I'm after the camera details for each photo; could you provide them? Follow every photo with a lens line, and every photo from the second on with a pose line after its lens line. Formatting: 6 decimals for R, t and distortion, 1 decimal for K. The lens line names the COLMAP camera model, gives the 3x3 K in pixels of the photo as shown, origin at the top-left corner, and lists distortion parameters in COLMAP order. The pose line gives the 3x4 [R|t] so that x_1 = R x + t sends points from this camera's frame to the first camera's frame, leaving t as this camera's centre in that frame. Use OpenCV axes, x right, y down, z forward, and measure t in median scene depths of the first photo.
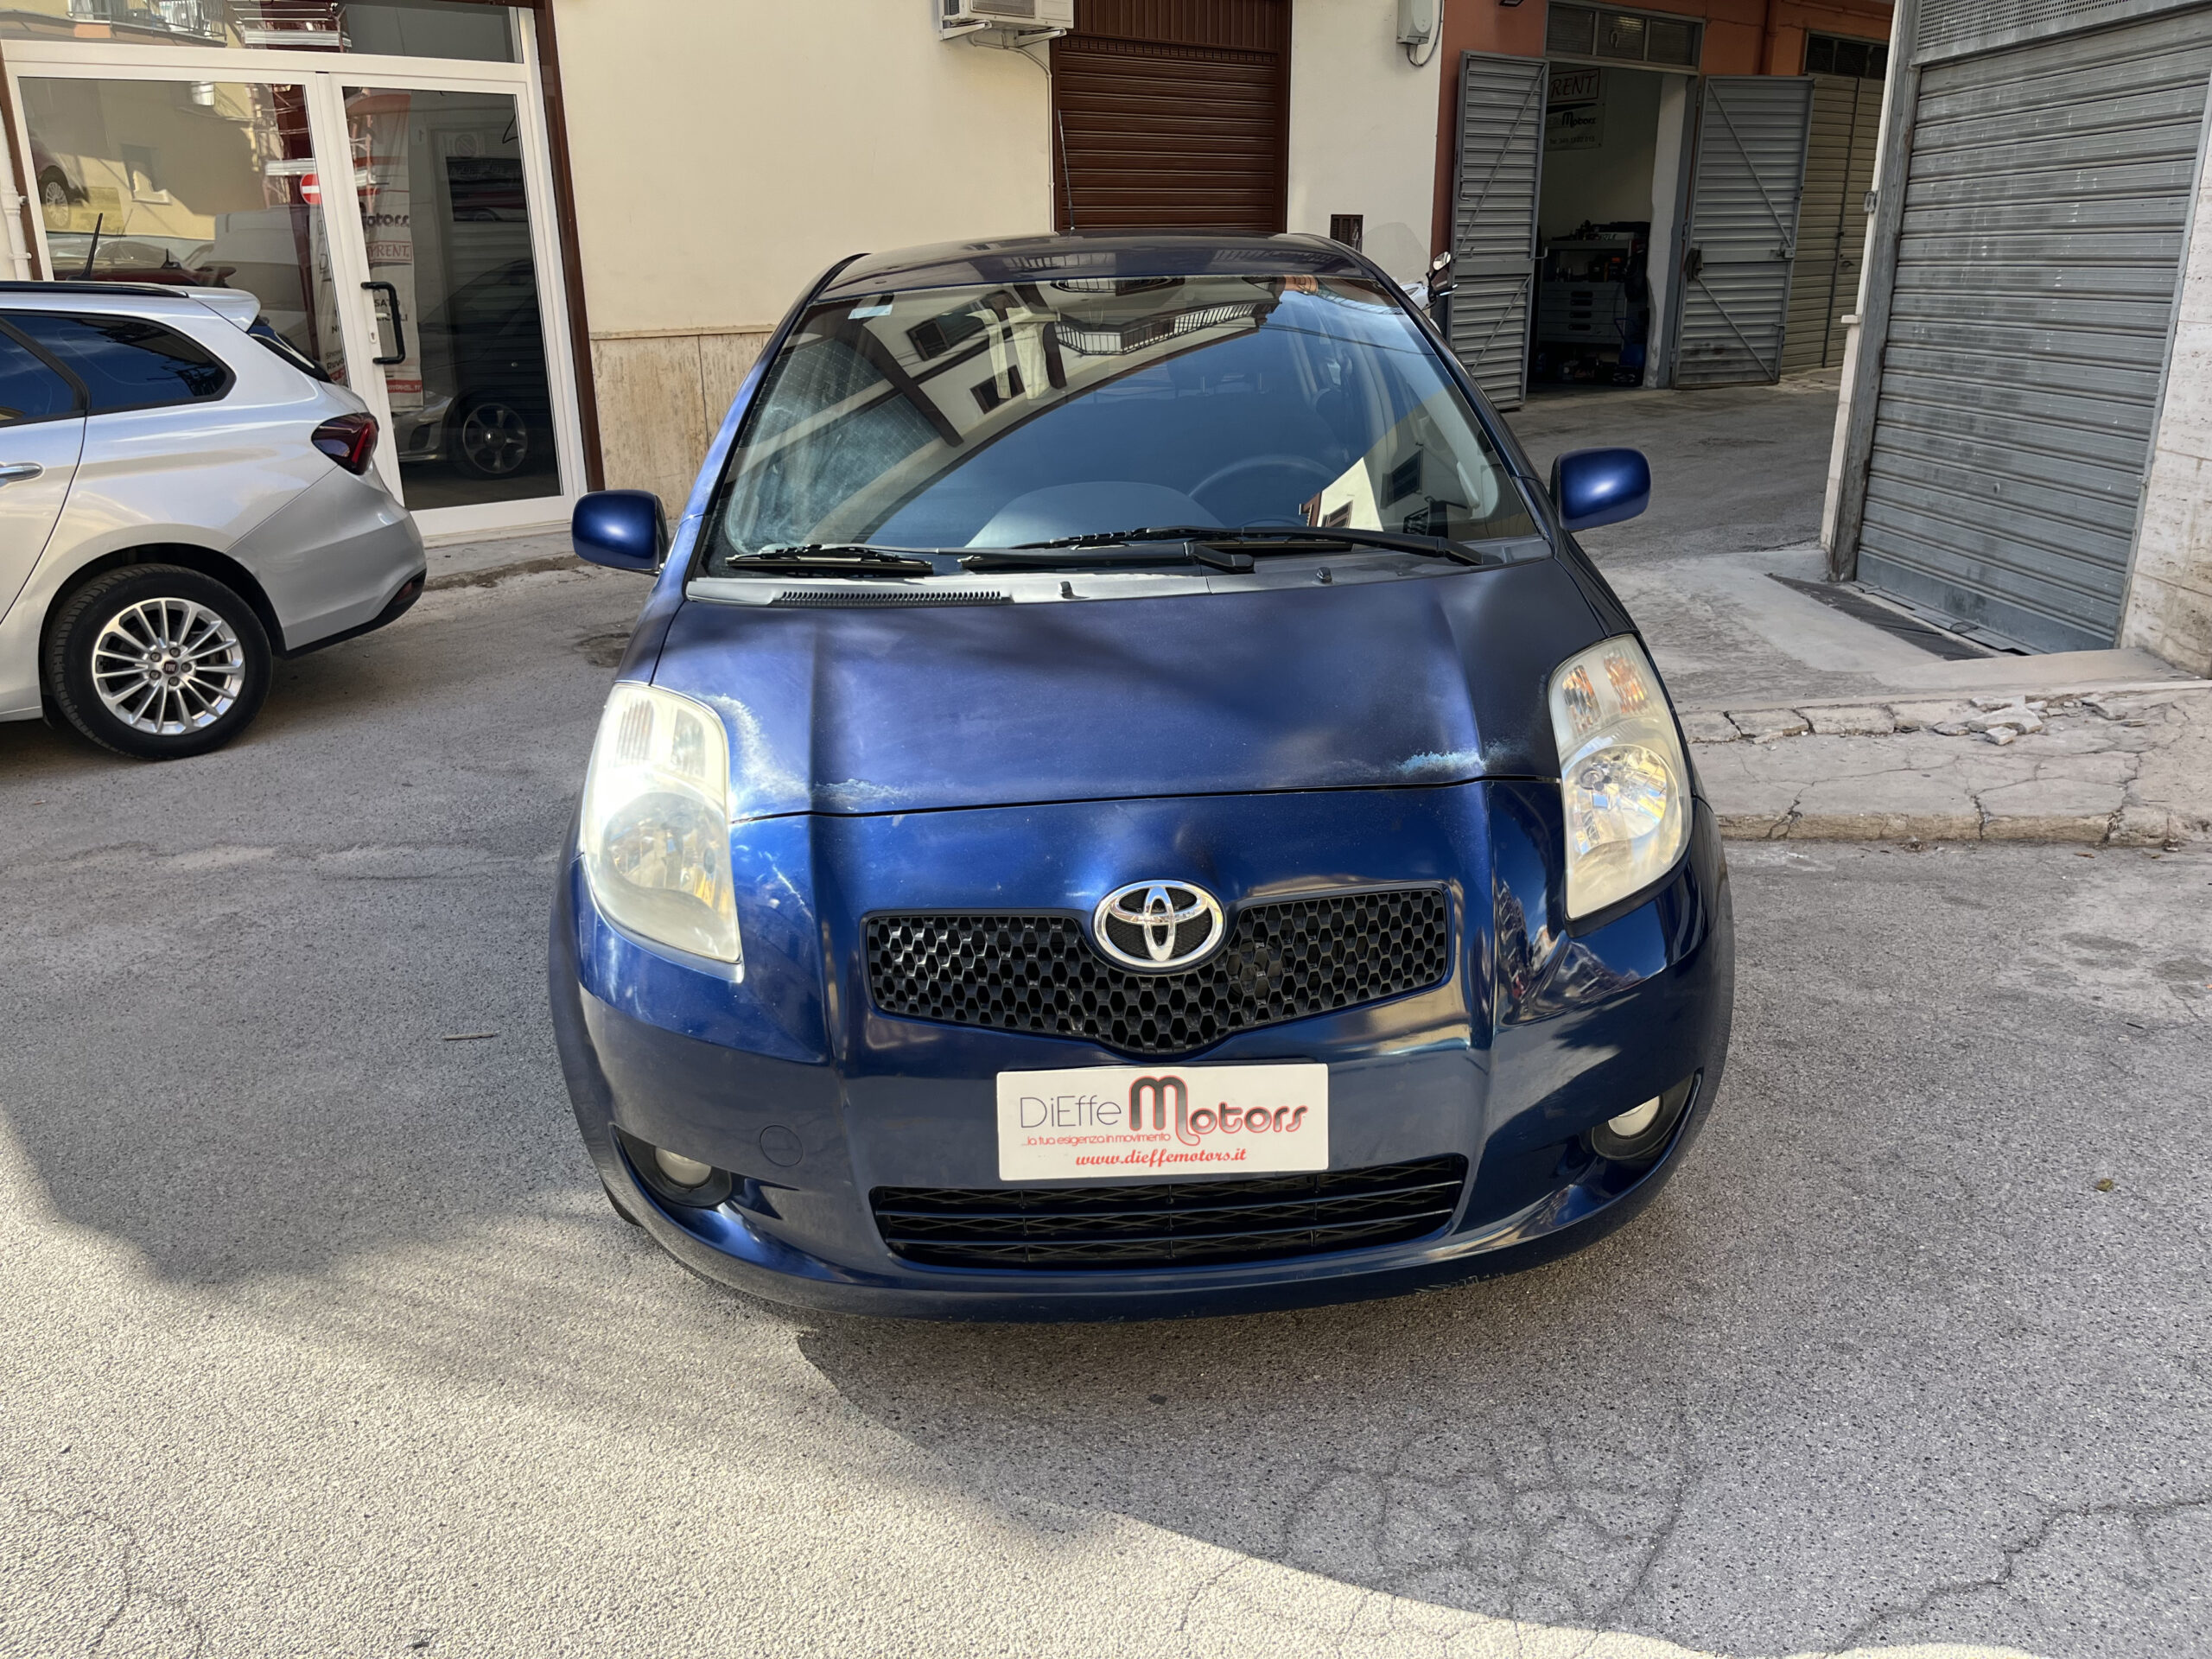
lens RADIAL K [[1684.1, 0, 1093.4], [0, 1684.1, 822.9], [0, 0, 1]] dist [0.092075, -0.138110]
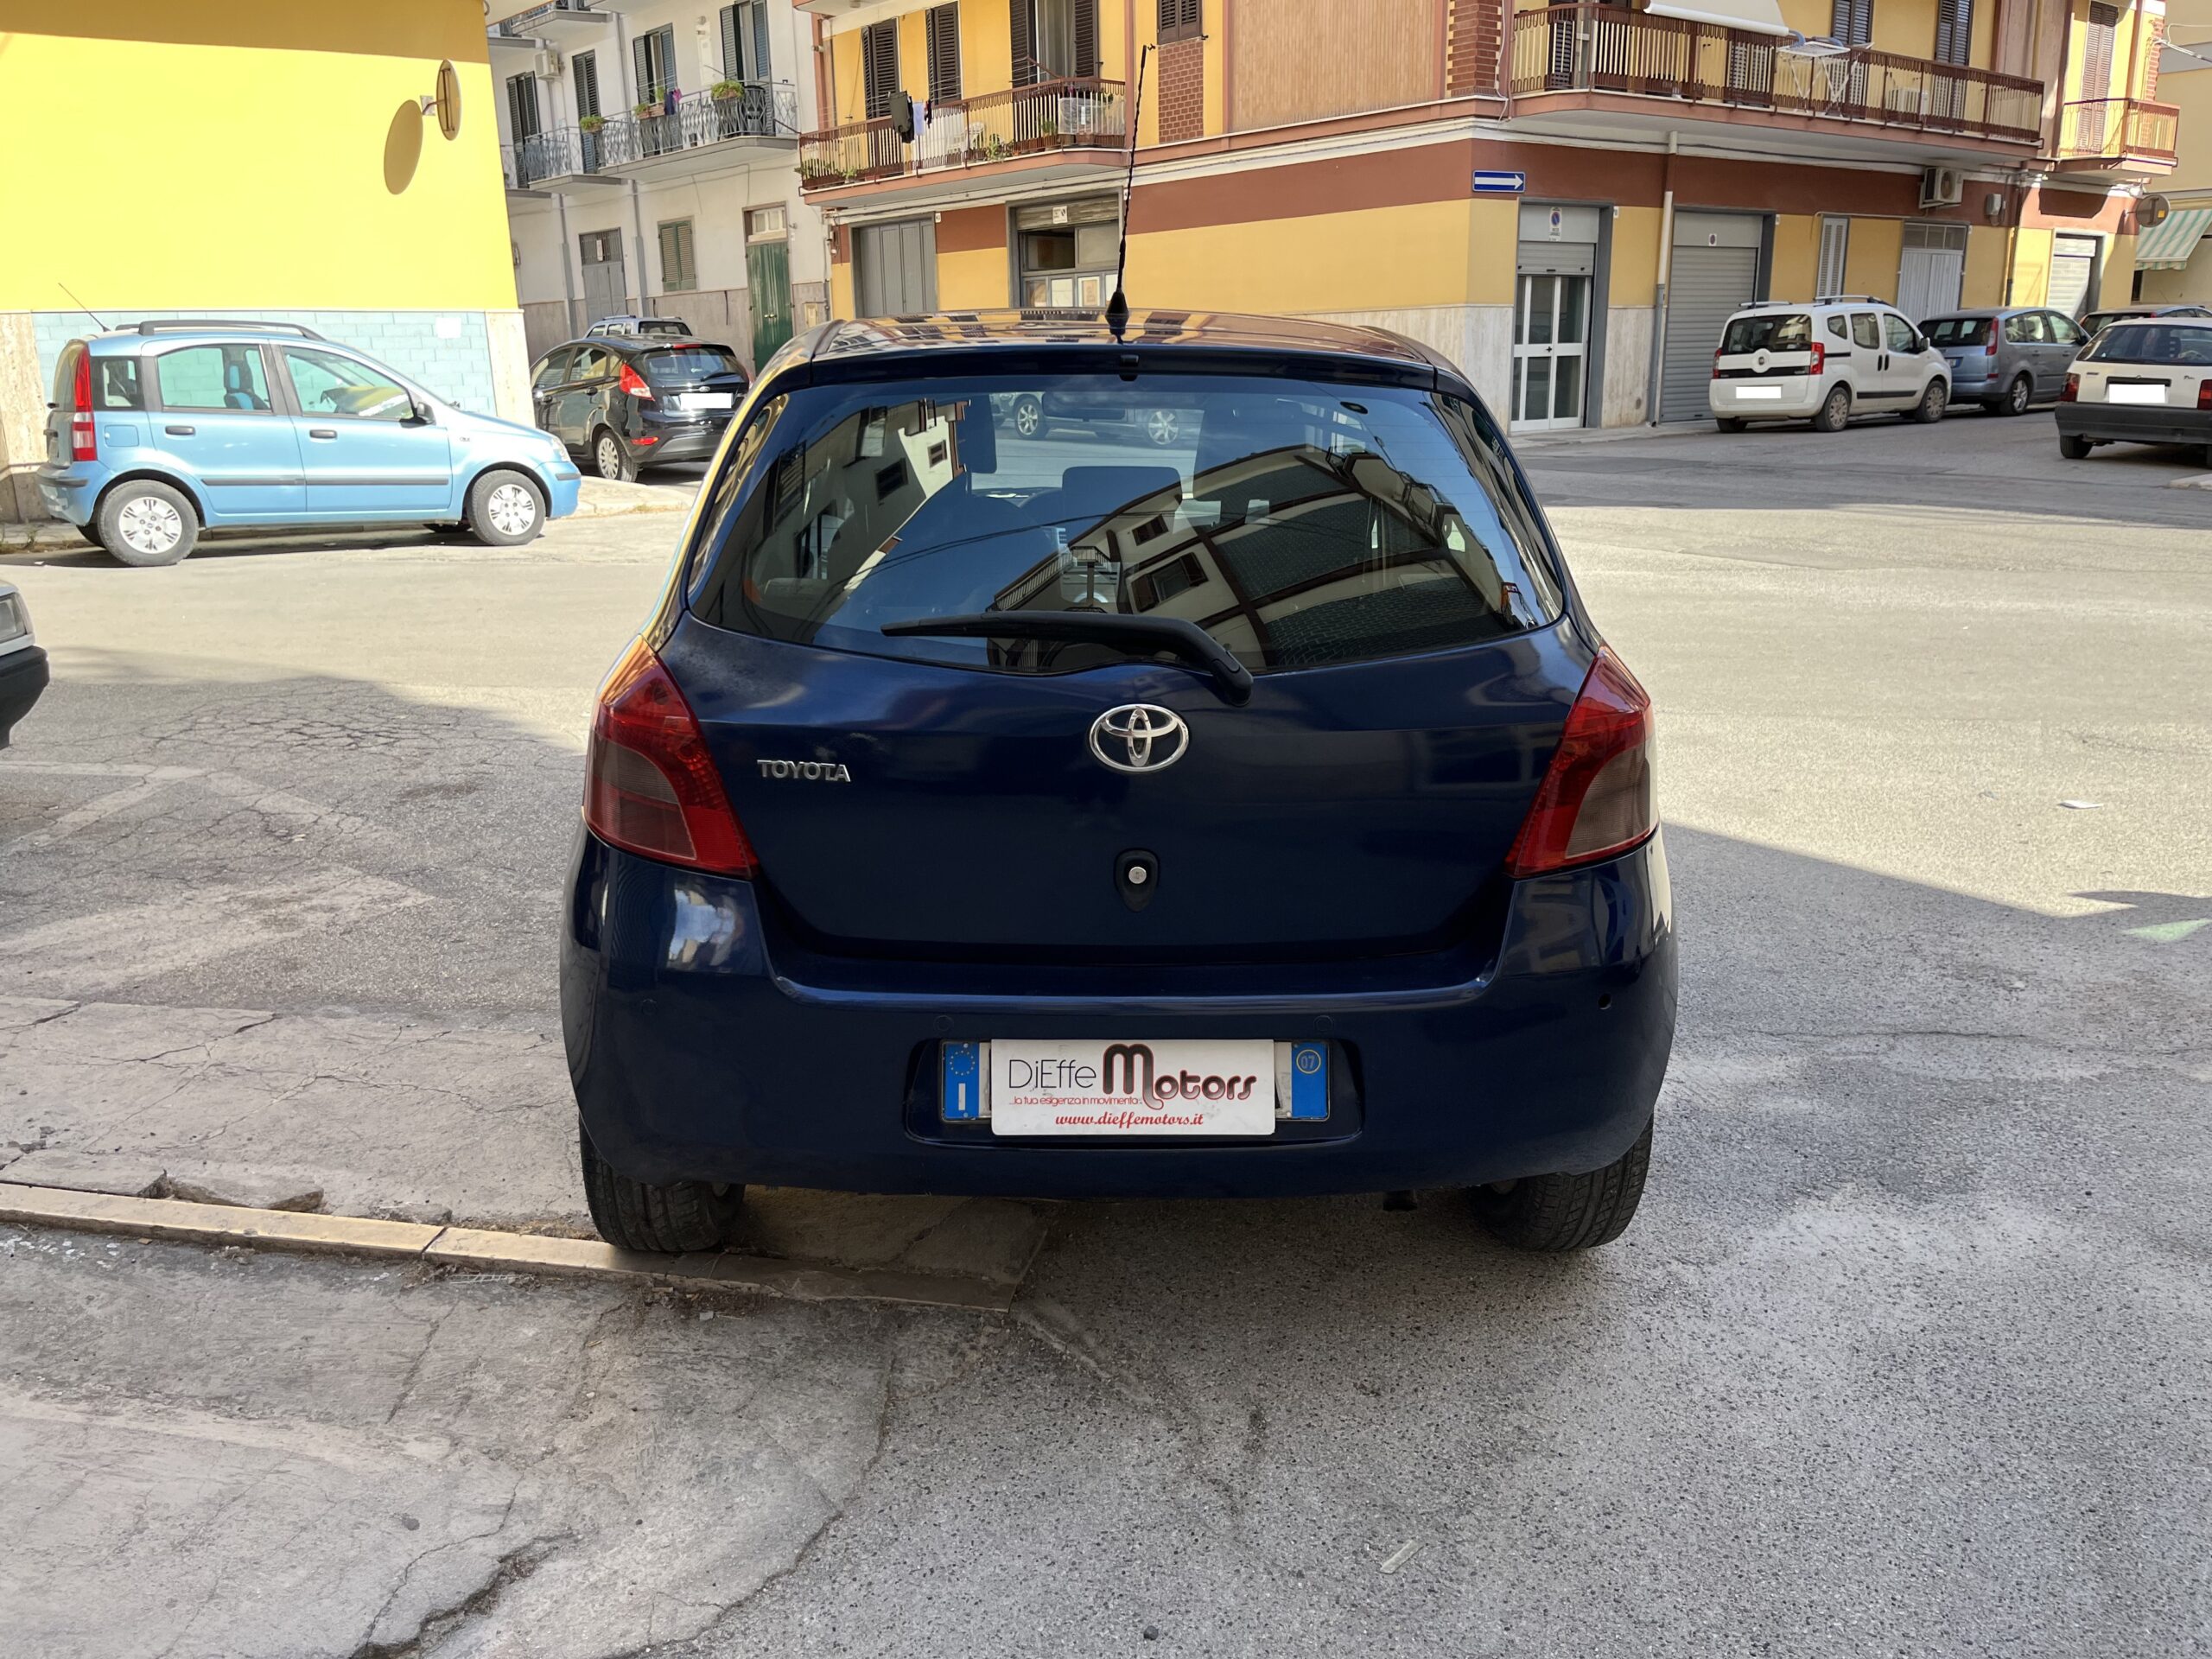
lens RADIAL K [[1689.6, 0, 1100.5], [0, 1689.6, 804.1], [0, 0, 1]] dist [0.058030, -0.074879]
pose [[-0.999449, 0.033106, 0.002208, -0.001063], [0.028872, 0.834979, 0.549524, -0.385056], [0.016348, 0.549285, -0.835475, 1.165658]]
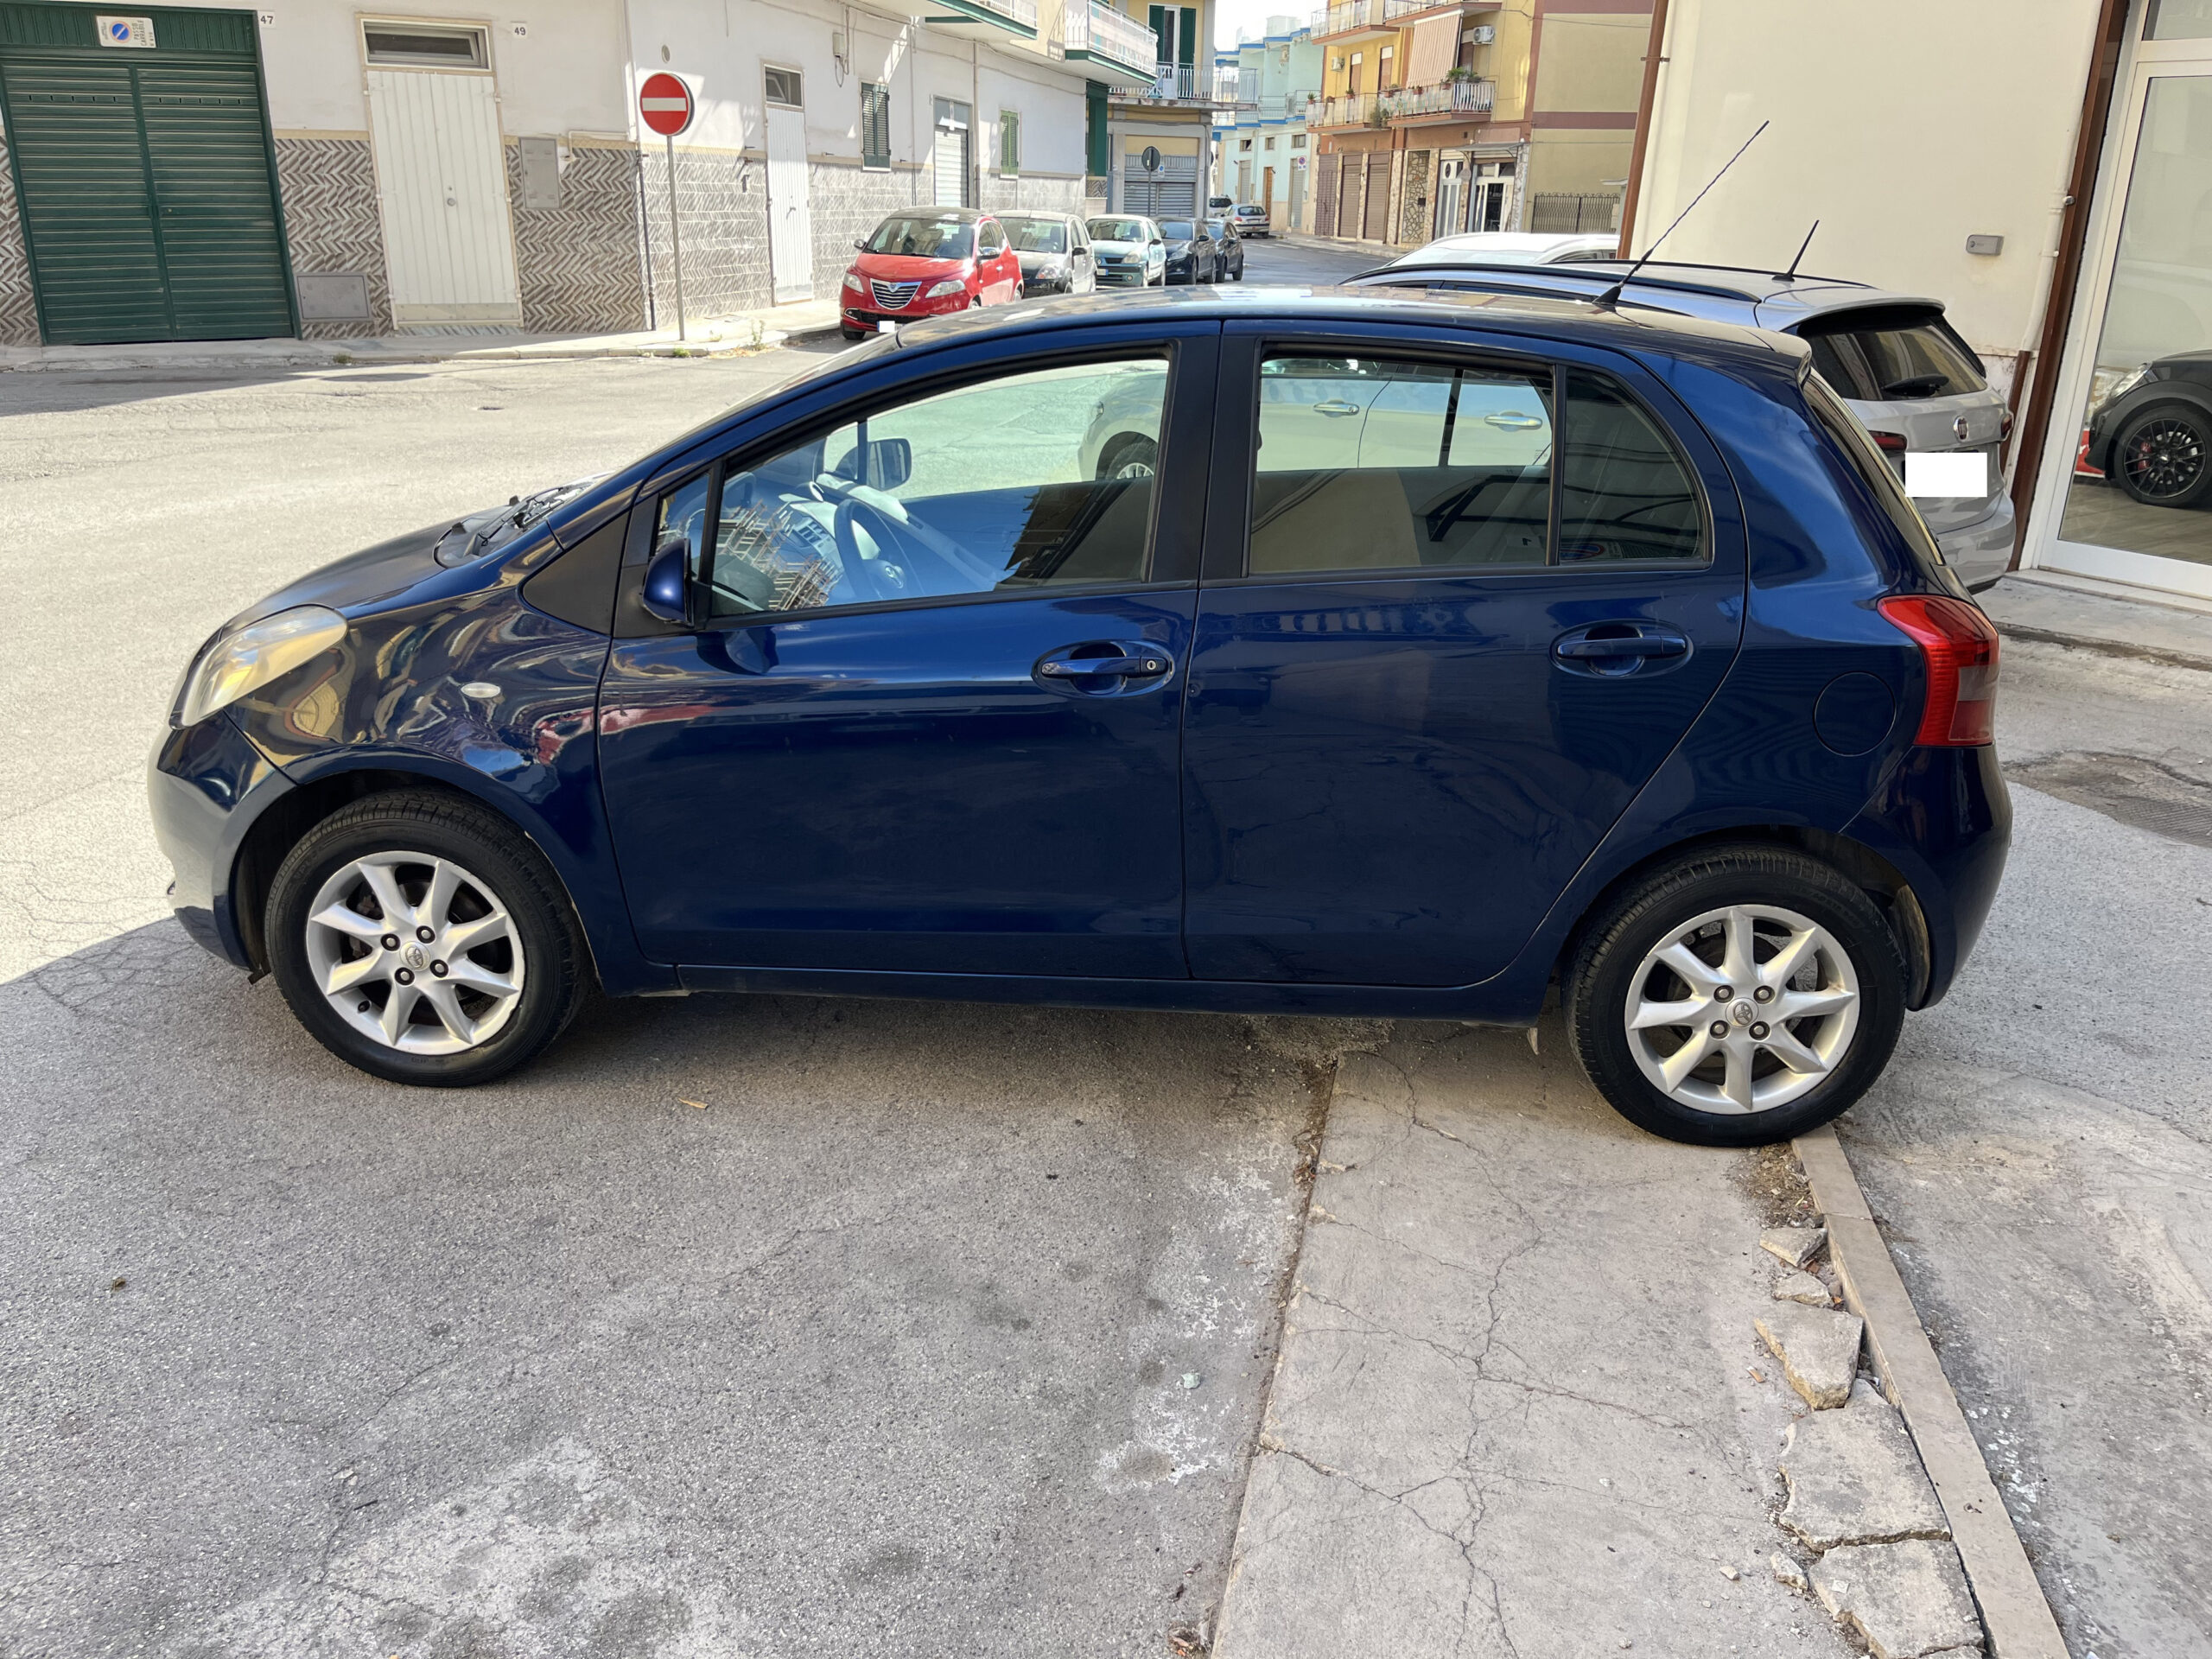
lens RADIAL K [[1670.9, 0, 1097.0], [0, 1670.9, 825.2], [0, 0, 1]] dist [0.087658, -0.132381]
pose [[-0.090789, 0.356295, -0.929952, 0.588764], [-0.335898, 0.868132, 0.365403, -0.246074], [0.937513, 0.345544, 0.040862, 0.606115]]
